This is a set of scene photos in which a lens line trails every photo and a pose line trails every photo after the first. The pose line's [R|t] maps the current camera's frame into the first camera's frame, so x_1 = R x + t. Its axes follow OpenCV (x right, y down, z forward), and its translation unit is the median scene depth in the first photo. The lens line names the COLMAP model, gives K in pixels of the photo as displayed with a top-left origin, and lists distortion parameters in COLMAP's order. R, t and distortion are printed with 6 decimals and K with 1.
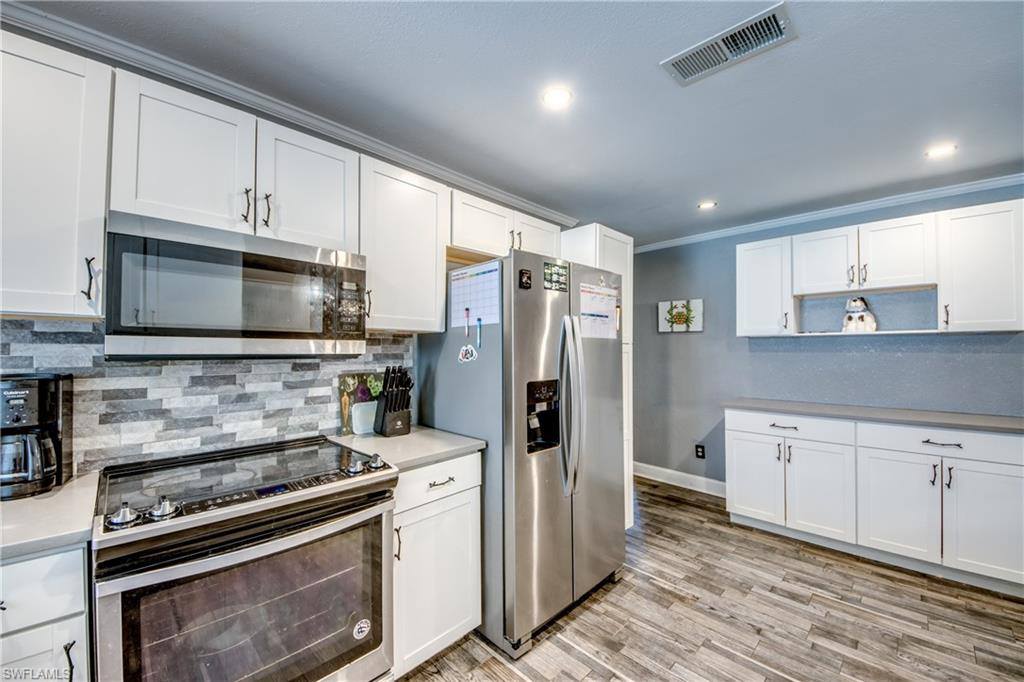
lens RADIAL K [[392.8, 0, 511.1], [0, 392.8, 343.1], [0, 0, 1]] dist [0.034855, -0.021413]
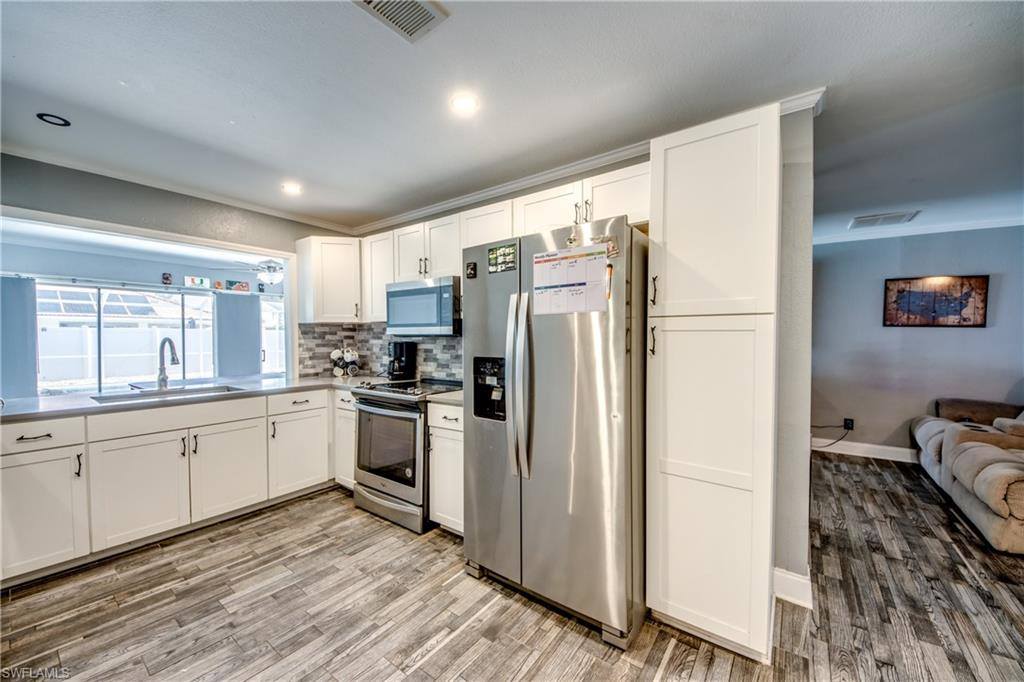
lens RADIAL K [[384.0, 0, 508.8], [0, 384.0, 344.3], [0, 0, 1]] dist [0.032852, -0.020095]
pose [[0.148045, 0.016052, -0.988850, 1.033688], [0.017324, 0.999673, 0.018821, 0.035743], [0.988829, -0.019917, 0.147719, 0.797894]]
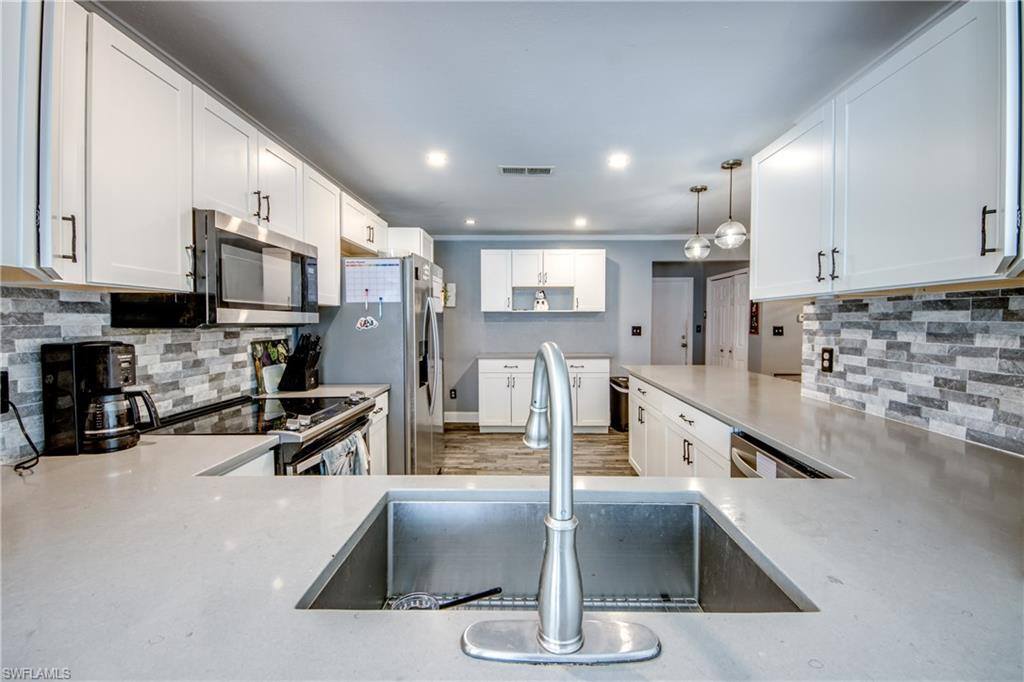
lens RADIAL K [[417.3, 0, 512.4], [0, 417.3, 331.2], [0, 0, 1]] dist [0.037089, -0.022183]
pose [[0.726728, -0.016689, 0.686723, -0.690039], [-0.012037, 0.999242, 0.037023, -0.004112], [-0.686820, -0.035172, 0.725976, -0.363388]]
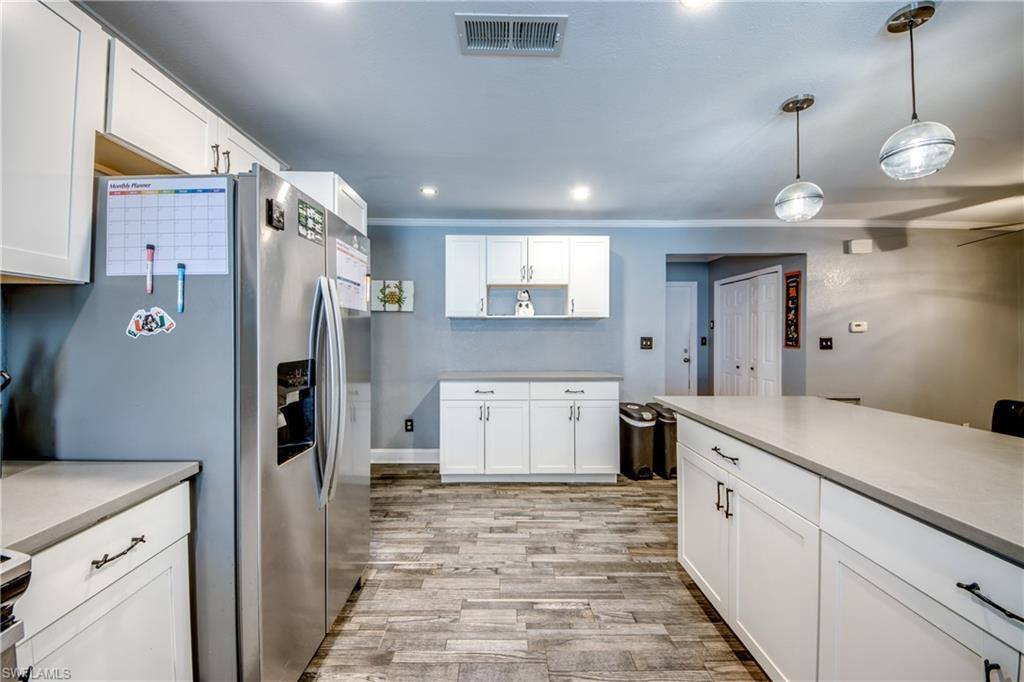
lens RADIAL K [[382.3, 0, 500.0], [0, 382.3, 334.0], [0, 0, 1]] dist [0.035042, -0.027765]
pose [[0.706628, 0.003034, 0.707579, -0.140948], [-0.014875, 0.999834, 0.010569, 0.028863], [-0.707429, -0.017993, 0.706555, 0.202635]]
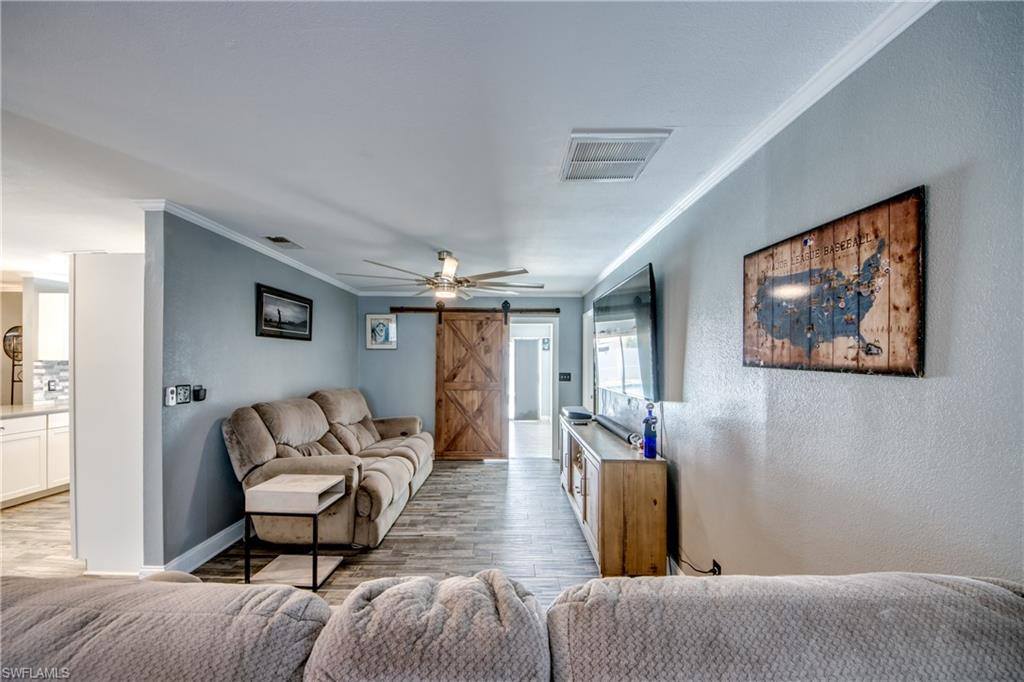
lens RADIAL K [[391.6, 0, 514.5], [0, 391.6, 359.5], [0, 0, 1]] dist [-0.000684, -0.010490]
pose [[-0.699312, -0.005890, -0.714792, 0.287706], [0.009601, 0.999798, -0.017632, 0.008962], [0.714752, -0.019192, -0.699115, 3.261642]]
